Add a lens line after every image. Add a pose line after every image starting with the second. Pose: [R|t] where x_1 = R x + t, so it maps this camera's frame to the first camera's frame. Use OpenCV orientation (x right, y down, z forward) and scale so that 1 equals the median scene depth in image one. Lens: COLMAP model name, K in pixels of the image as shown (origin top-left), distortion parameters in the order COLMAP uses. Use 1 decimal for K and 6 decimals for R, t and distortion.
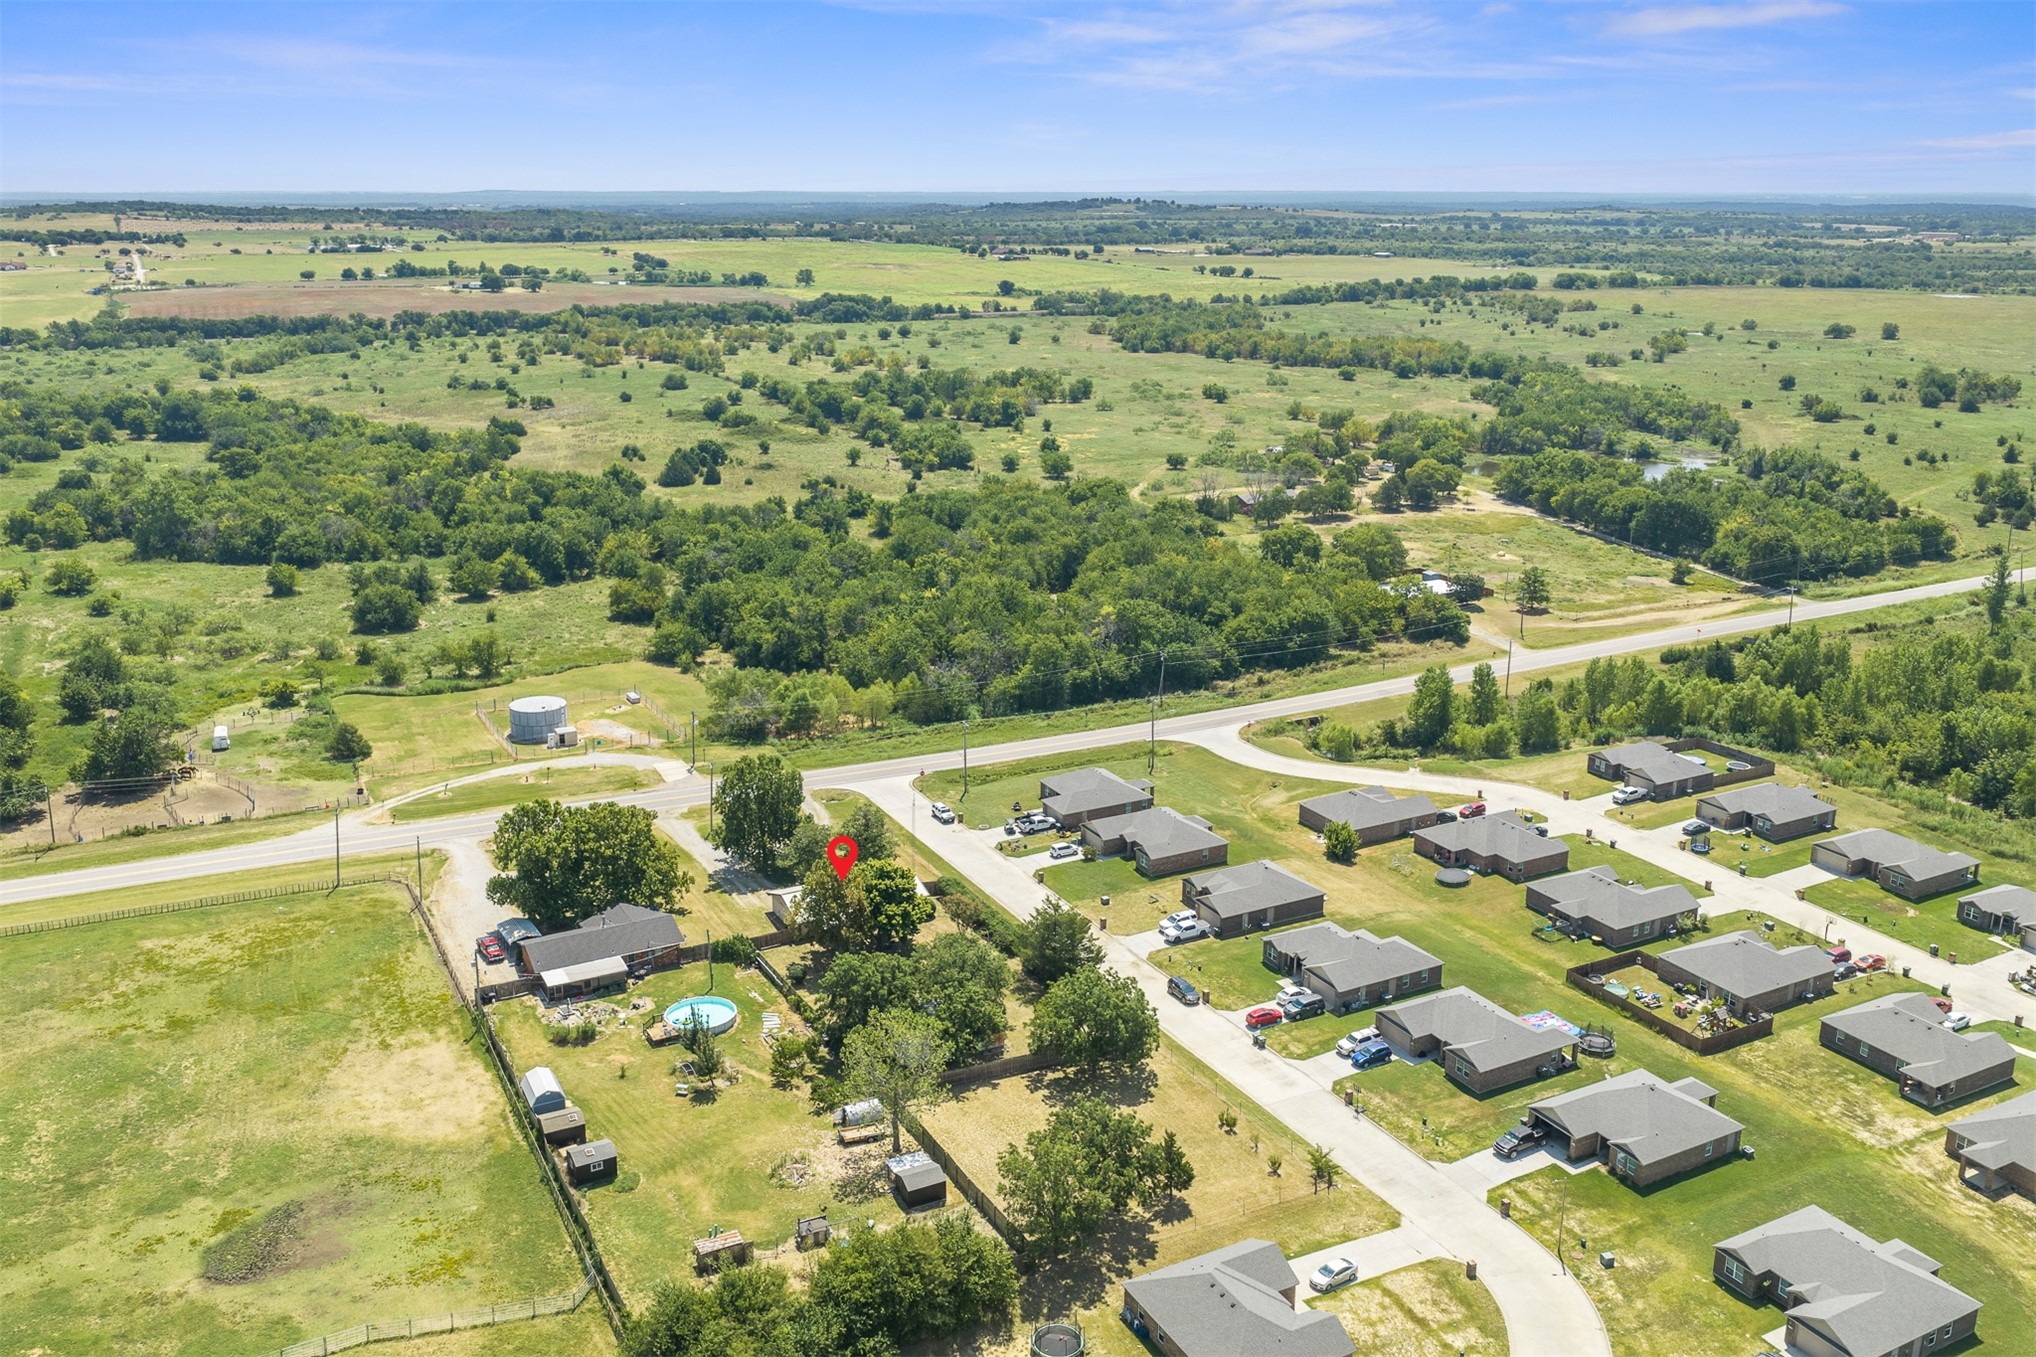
lens RADIAL K [[1696.3, 0, 1016.7], [0, 1696.3, 613.6], [0, 0, 1]] dist [0.005676, -0.007877]
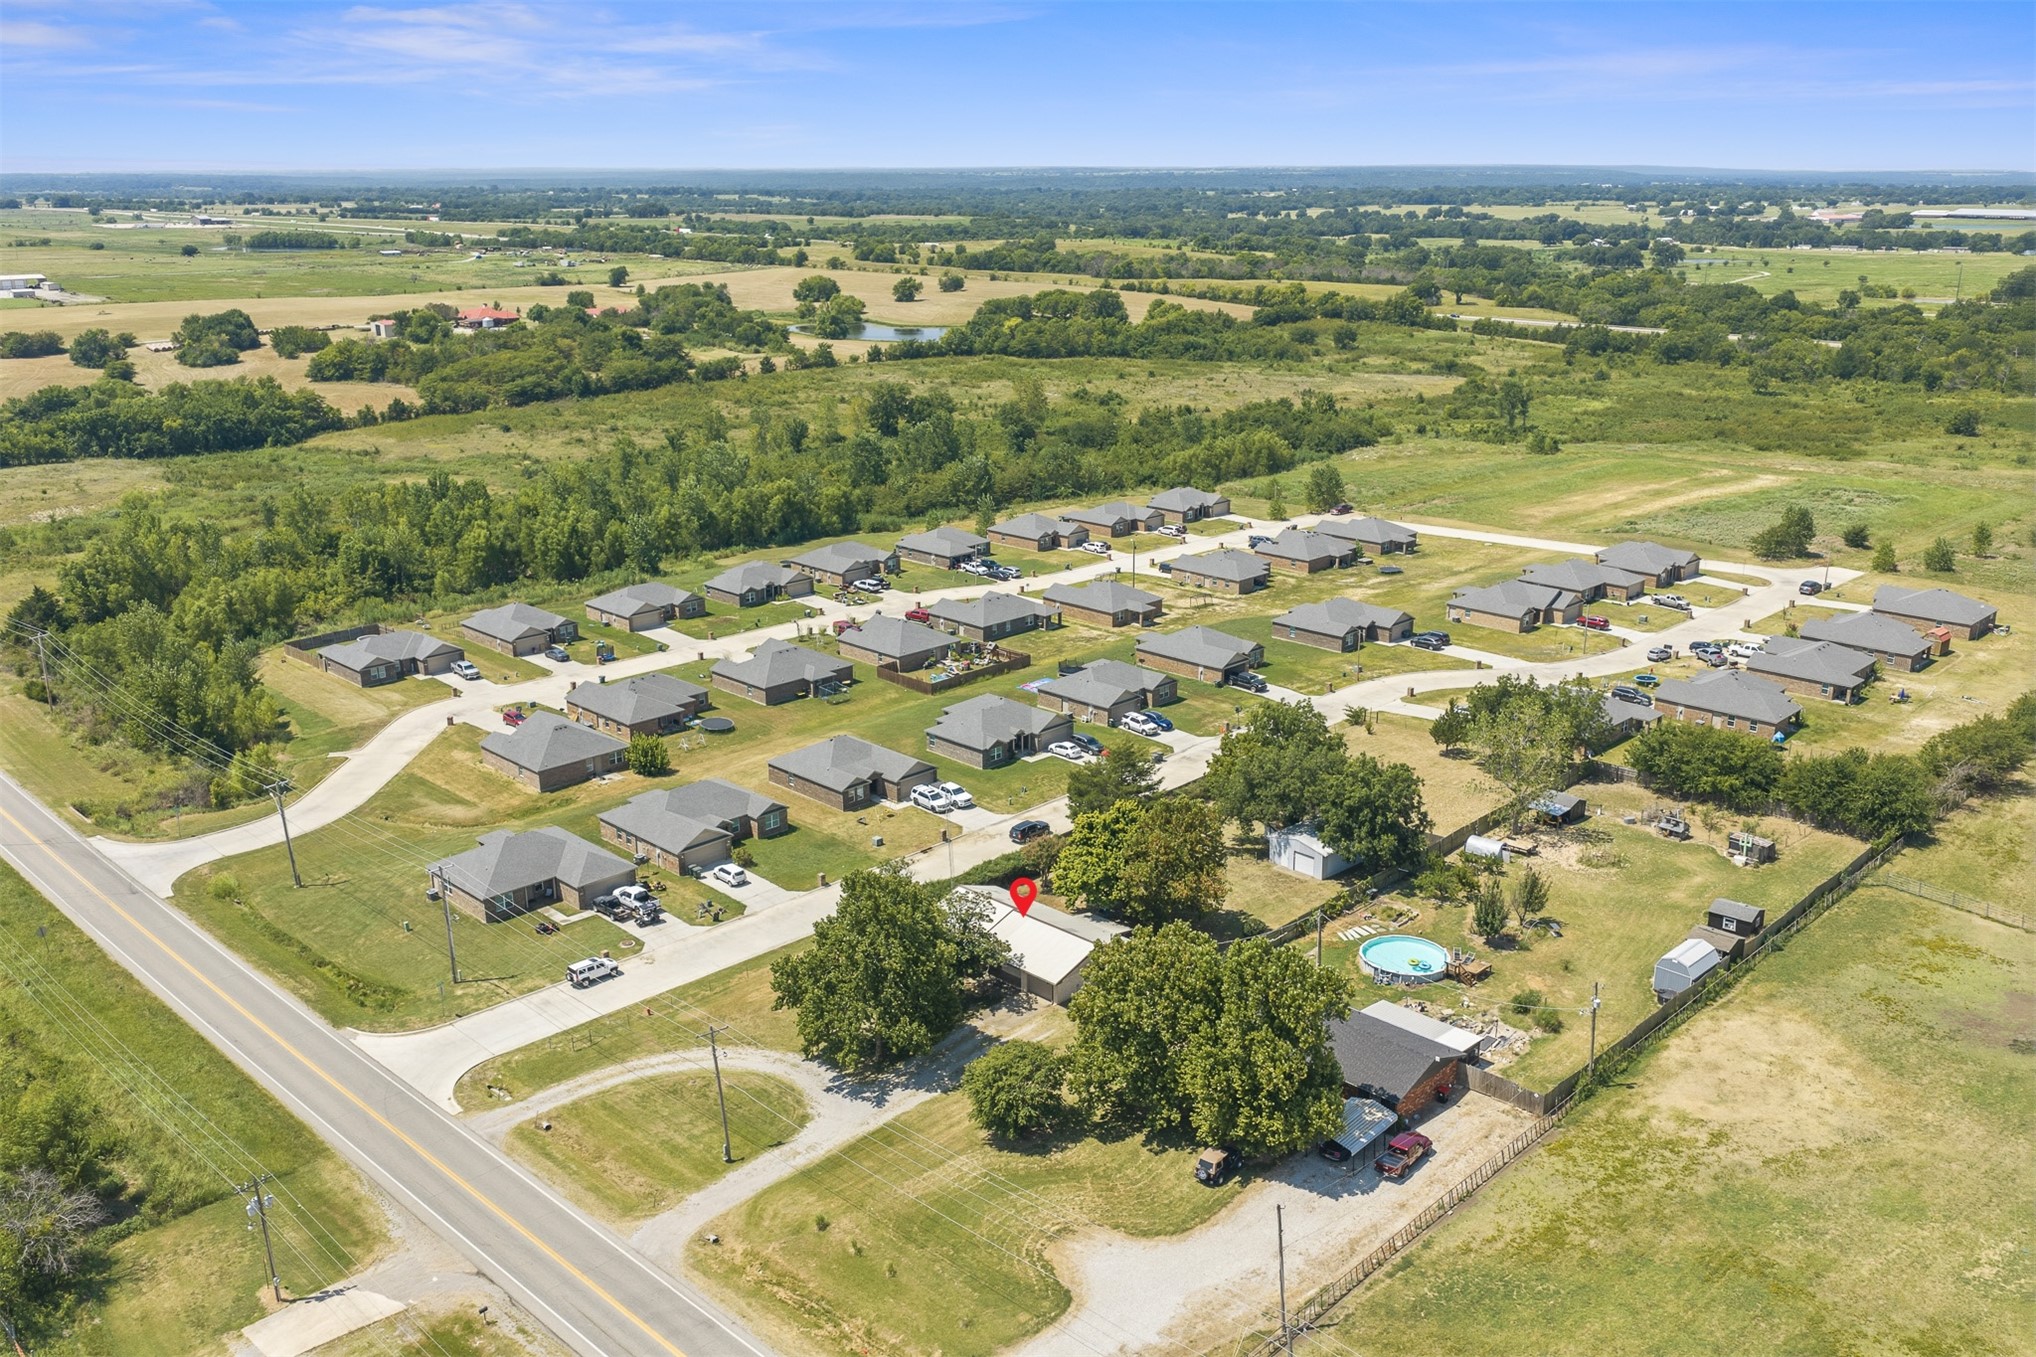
lens RADIAL K [[1696.3, 0, 1016.7], [0, 1696.3, 613.6], [0, 0, 1]] dist [0.005676, -0.007877]
pose [[-0.289942, -0.246993, 0.924623, -0.687718], [0.236462, 0.917682, 0.319289, -0.175339], [-0.927372, 0.311213, -0.207671, 1.060032]]
